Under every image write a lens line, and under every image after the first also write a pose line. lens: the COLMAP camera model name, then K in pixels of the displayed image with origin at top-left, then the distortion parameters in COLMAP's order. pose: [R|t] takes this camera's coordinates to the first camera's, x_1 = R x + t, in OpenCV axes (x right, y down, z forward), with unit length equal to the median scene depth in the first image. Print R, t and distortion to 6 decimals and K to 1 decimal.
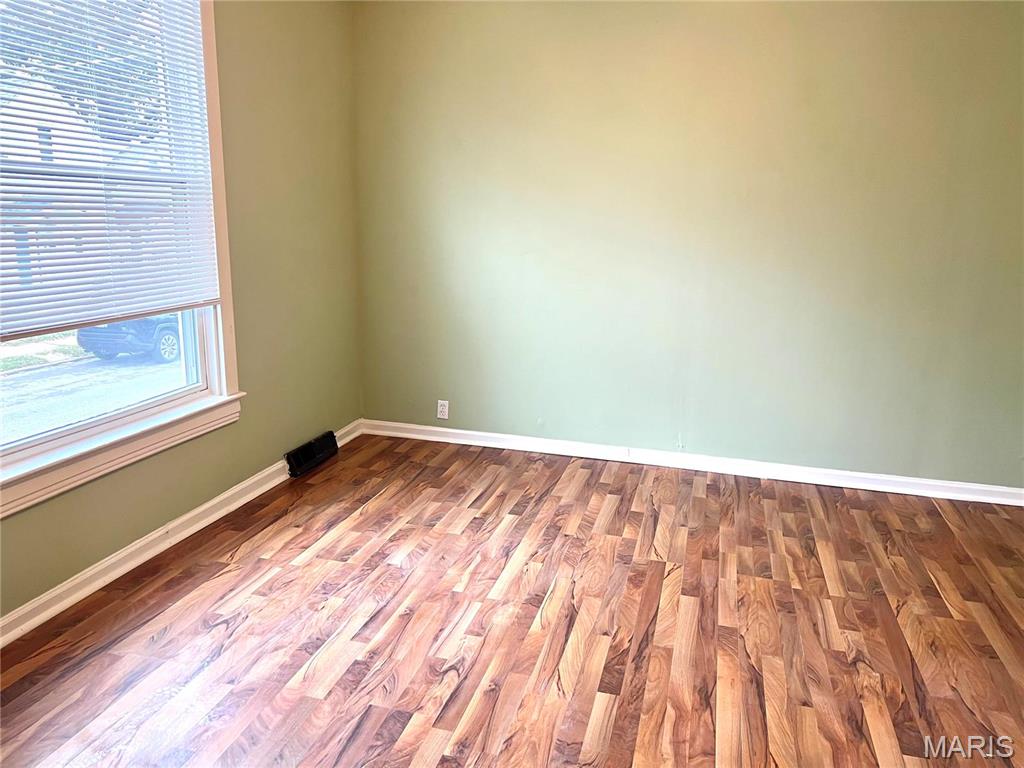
lens RADIAL K [[775.2, 0, 507.2], [0, 775.2, 379.7], [0, 0, 1]] dist [0.057633, -0.078006]
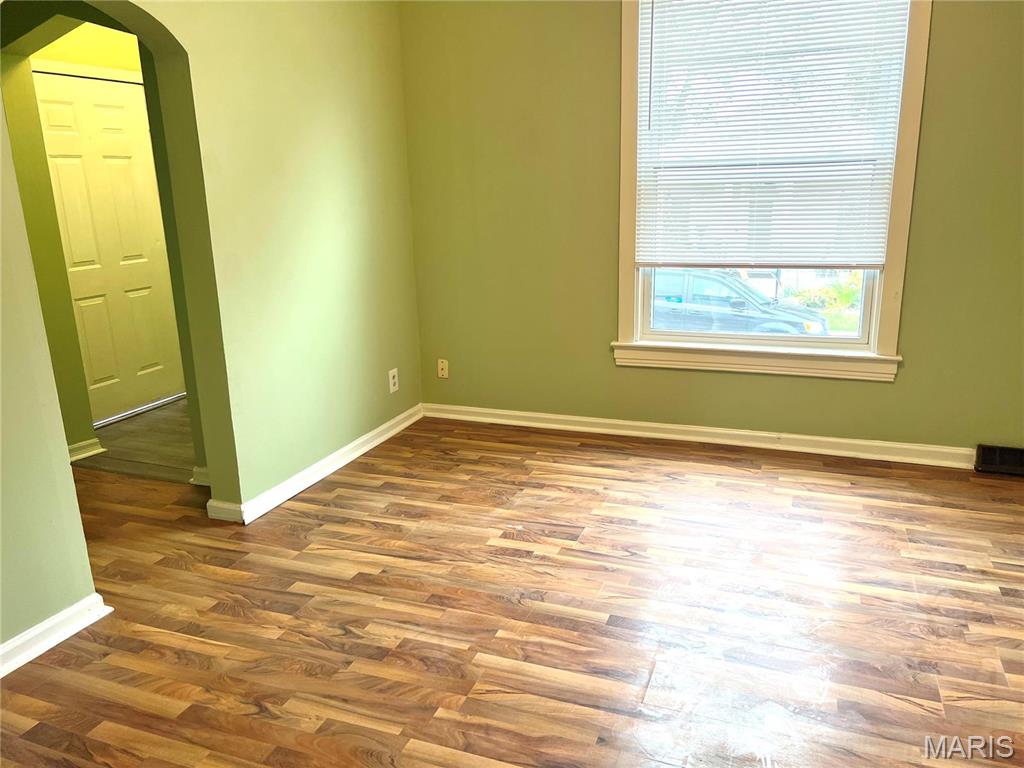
lens RADIAL K [[775.2, 0, 507.2], [0, 775.2, 379.7], [0, 0, 1]] dist [0.057633, -0.078006]
pose [[-0.113268, 0.223805, -0.968030, 0.824052], [-0.186361, 0.952222, 0.241956, -0.122304], [0.975930, 0.207809, -0.066148, 0.615193]]
